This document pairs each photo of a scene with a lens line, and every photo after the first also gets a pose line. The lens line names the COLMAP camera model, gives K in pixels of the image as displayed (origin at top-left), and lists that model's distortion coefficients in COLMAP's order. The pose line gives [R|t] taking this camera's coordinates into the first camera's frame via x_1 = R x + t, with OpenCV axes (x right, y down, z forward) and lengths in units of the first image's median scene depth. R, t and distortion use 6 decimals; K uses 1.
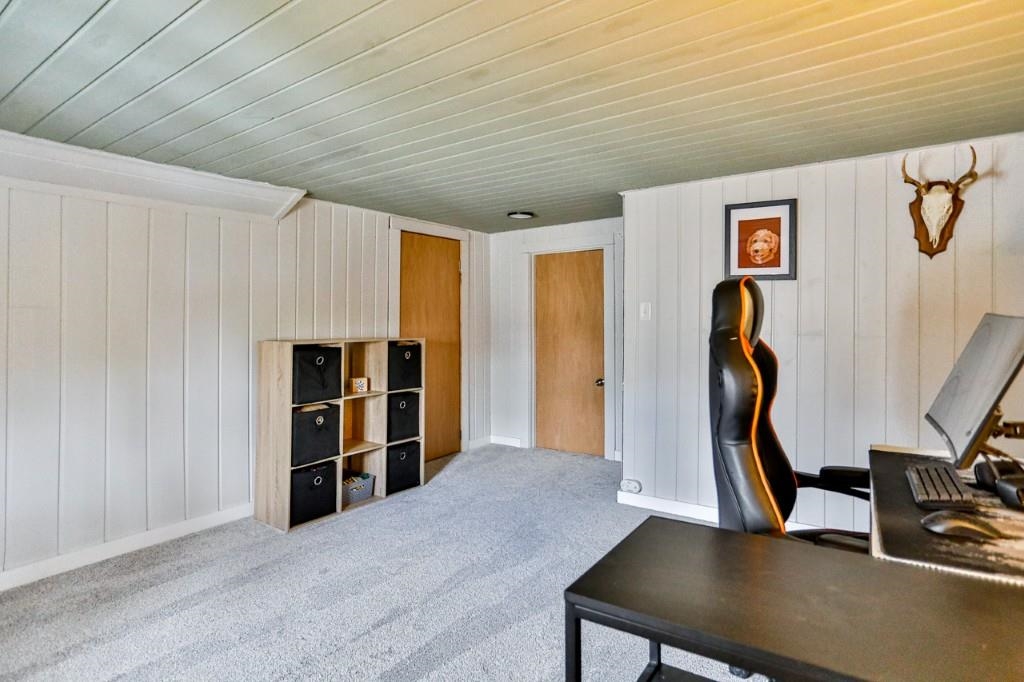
lens RADIAL K [[503.9, 0, 512.0], [0, 503.9, 341.0], [0, 0, 1]] dist [-0.046169, 0.024367]
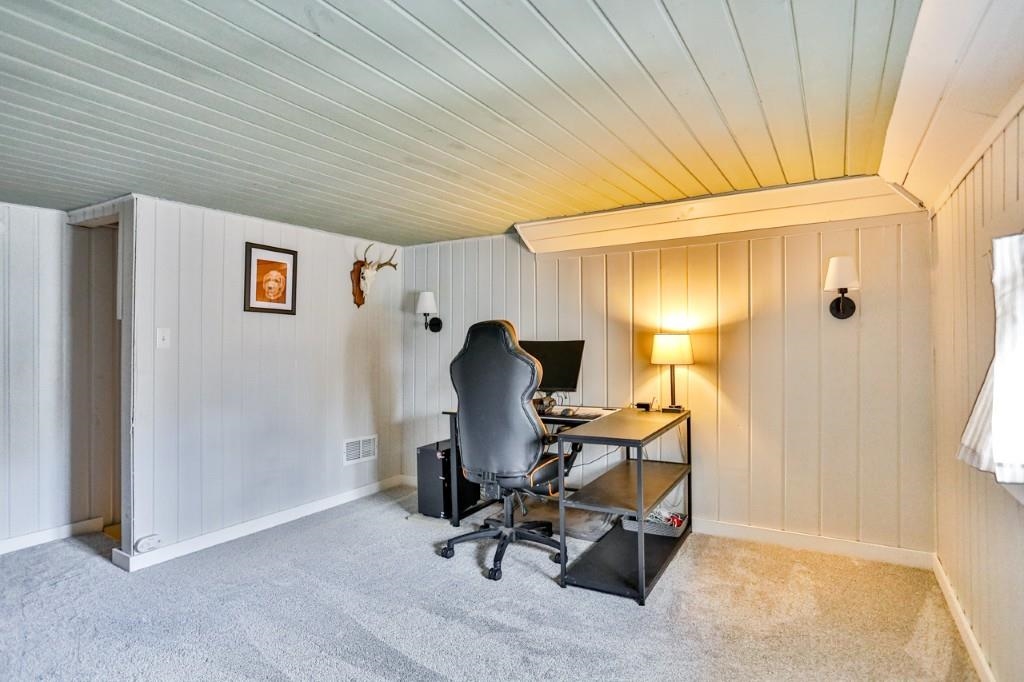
lens RADIAL K [[503.9, 0, 512.0], [0, 503.9, 341.0], [0, 0, 1]] dist [-0.046169, 0.024367]
pose [[-0.006098, 0.011156, 0.999919, -0.684632], [0.062960, 0.997958, -0.010750, -0.009848], [-0.997997, 0.062889, -0.006788, 0.461826]]
